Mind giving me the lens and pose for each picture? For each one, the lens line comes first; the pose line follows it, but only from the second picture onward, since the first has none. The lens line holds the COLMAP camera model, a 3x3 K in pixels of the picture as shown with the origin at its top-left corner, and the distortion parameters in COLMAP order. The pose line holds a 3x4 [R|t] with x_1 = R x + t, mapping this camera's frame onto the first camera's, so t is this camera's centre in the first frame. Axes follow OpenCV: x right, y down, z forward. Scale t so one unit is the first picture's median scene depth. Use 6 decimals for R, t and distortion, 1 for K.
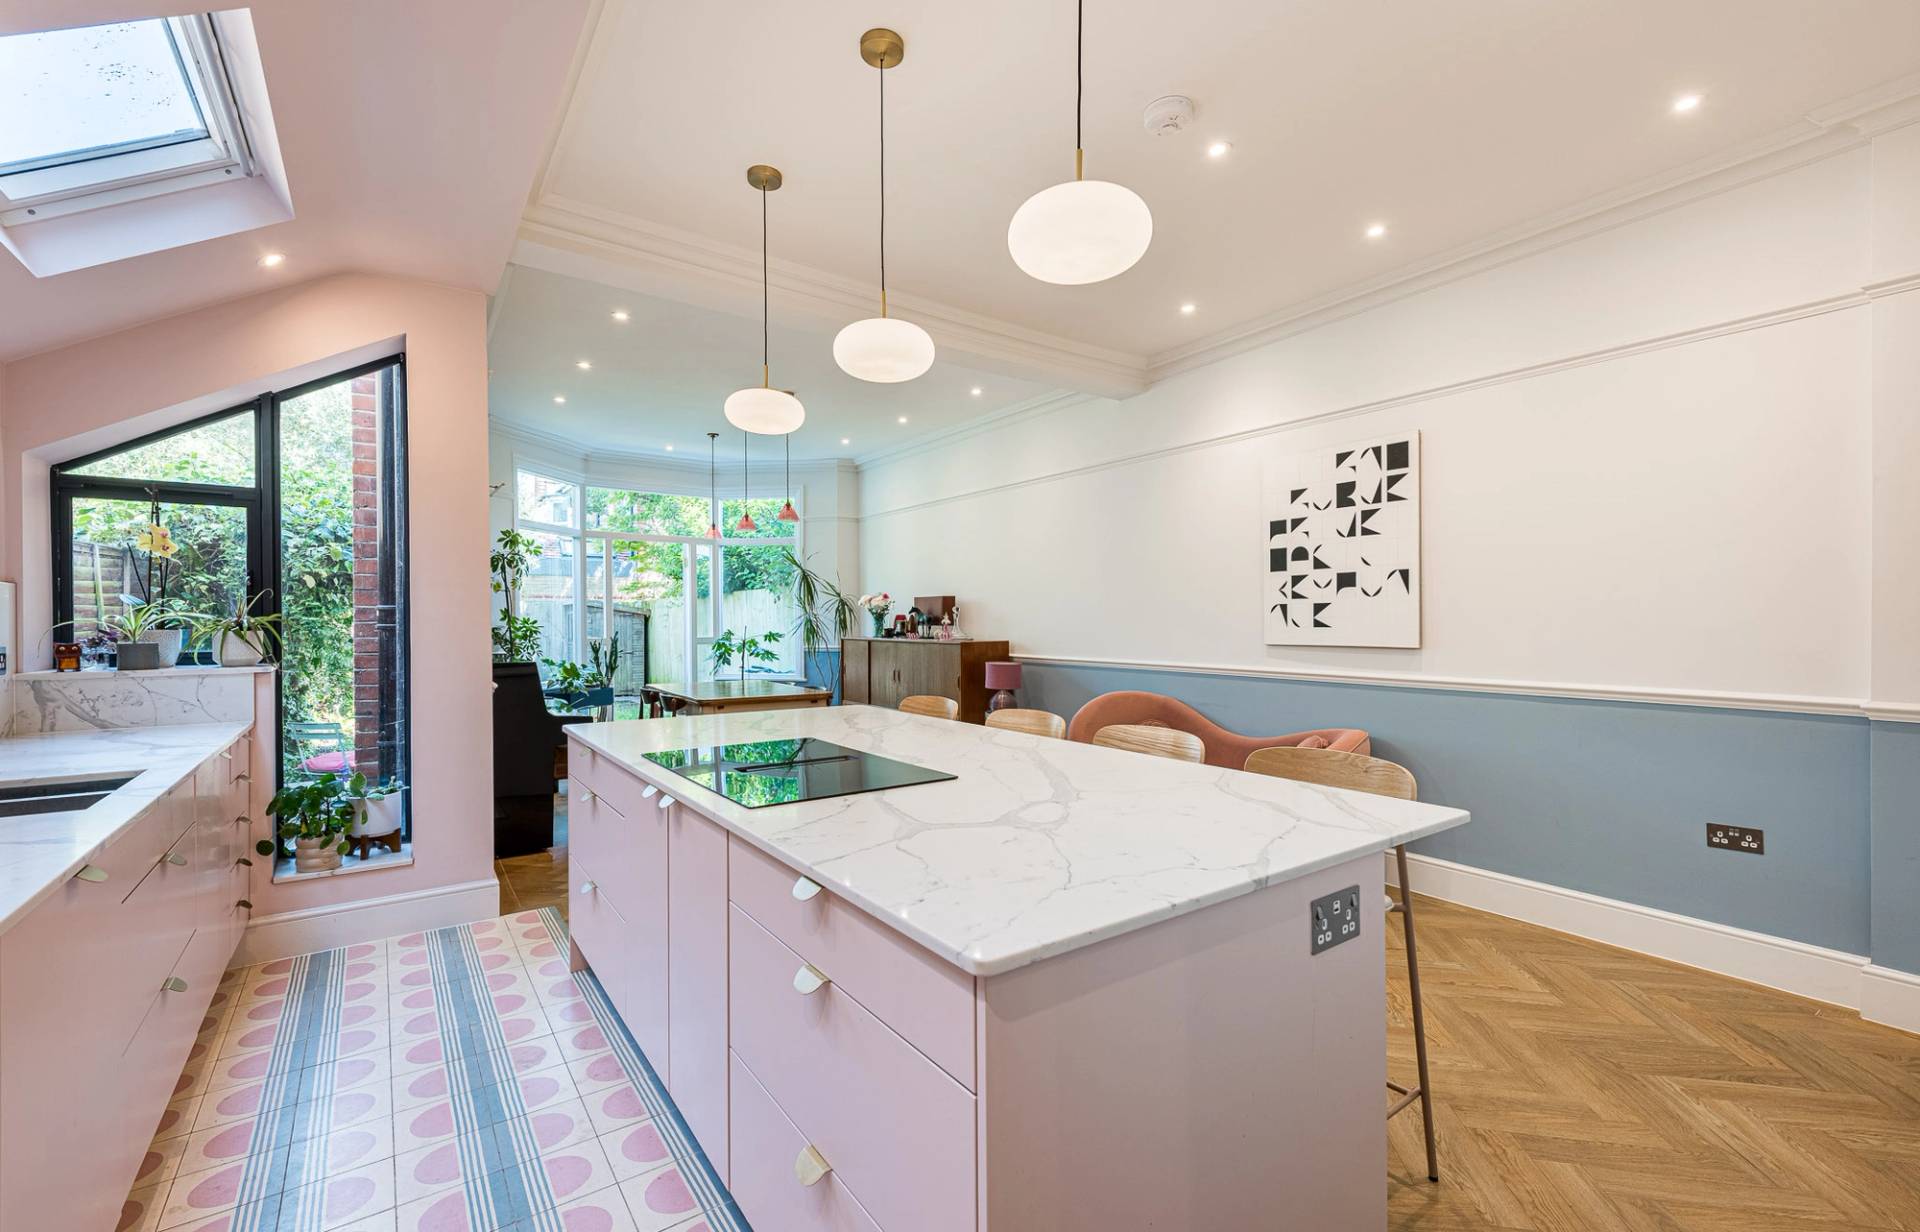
lens RADIAL K [[816.7, 0, 962.7], [0, 816.7, 637.9], [0, 0, 1]] dist [0.002019, 0.000151]
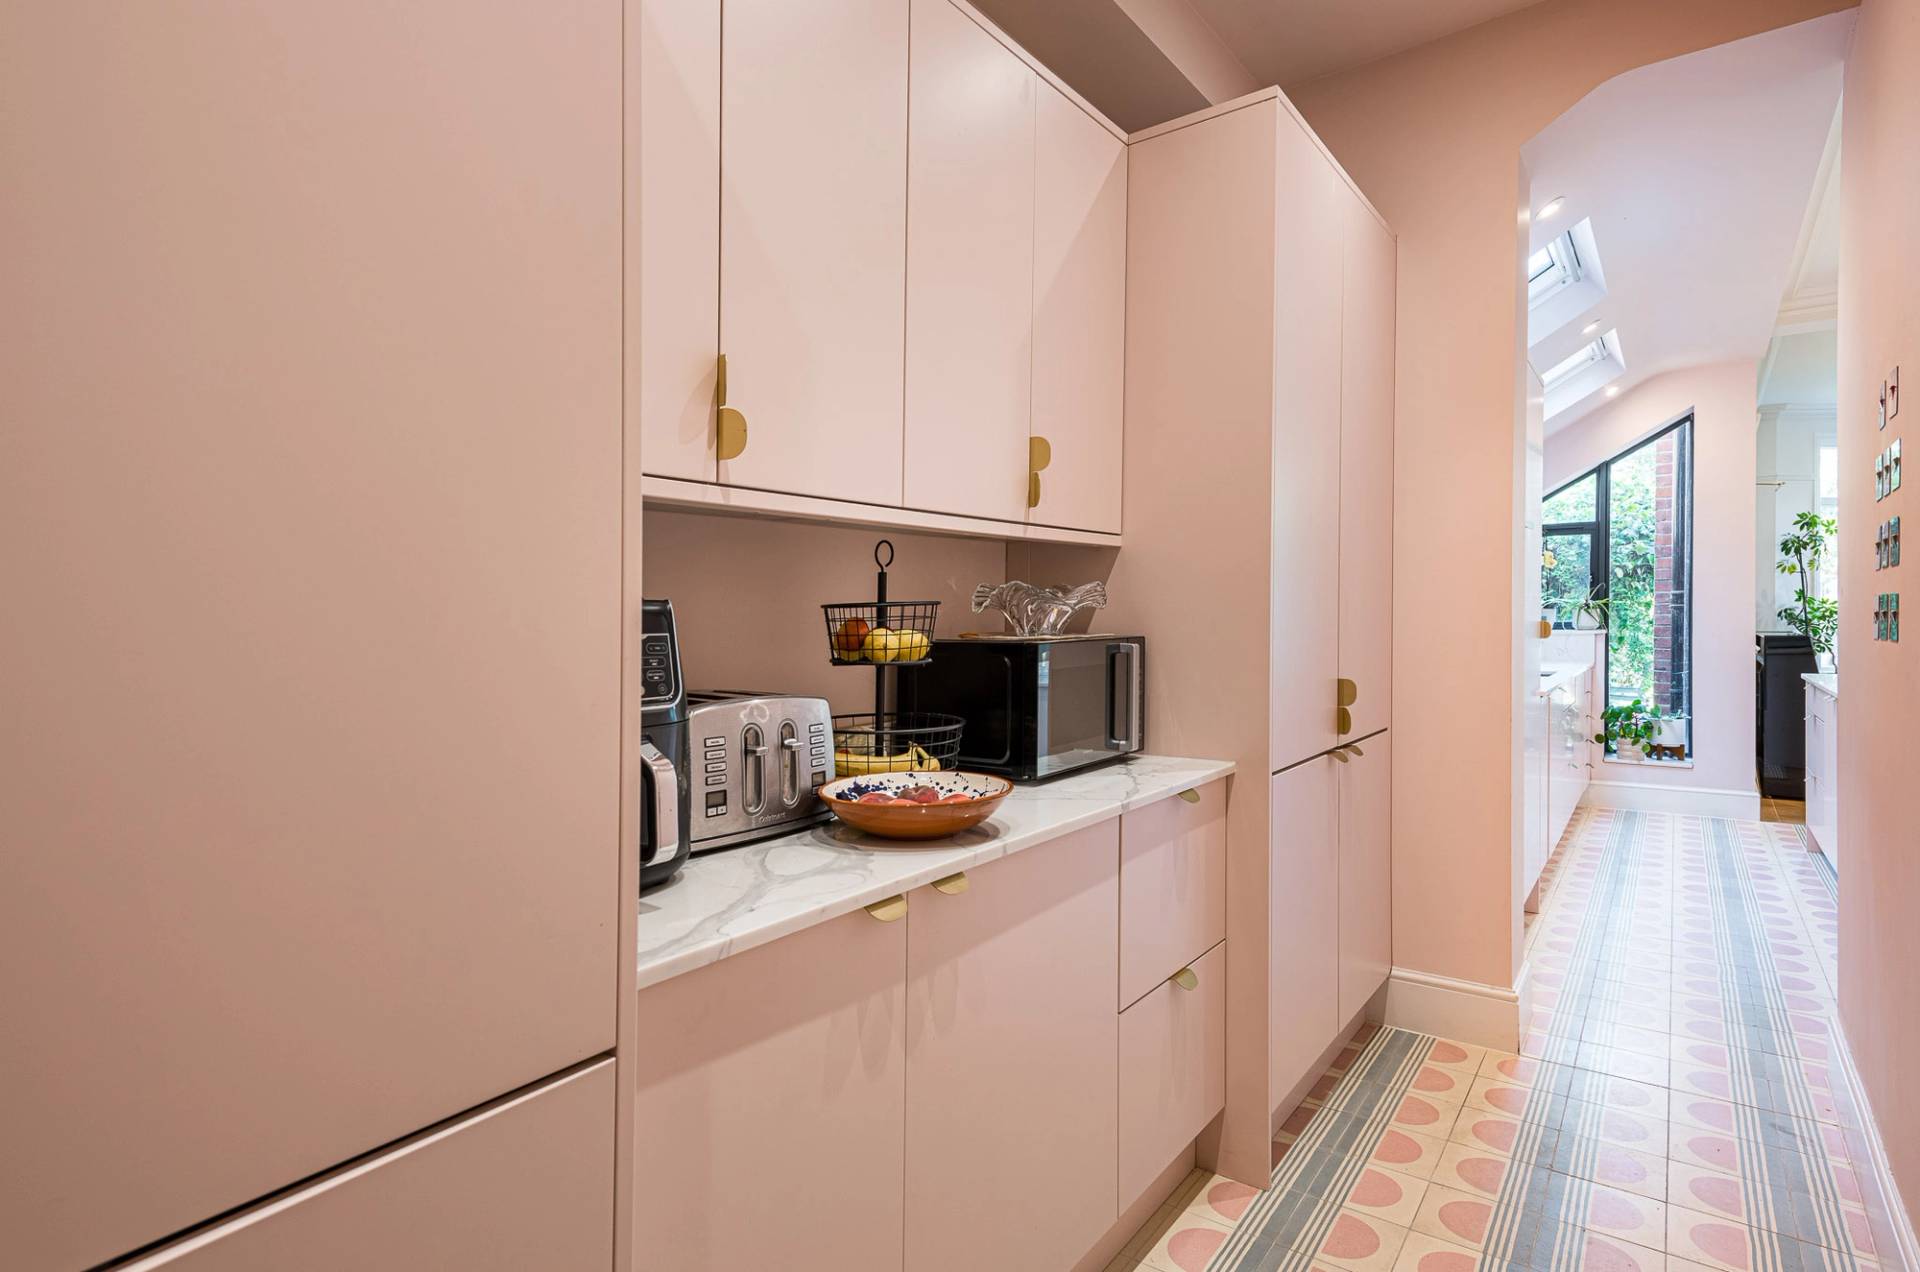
lens RADIAL K [[993.5, 0, 960.0], [0, 993.5, 636.0], [0, 0, 1]] dist [0.022299, -0.000694]
pose [[0.321937, 0.014437, -0.946651, 0.564331], [-0.006838, 0.999893, 0.012923, 0.025015], [0.946736, 0.002313, 0.322001, -0.764638]]
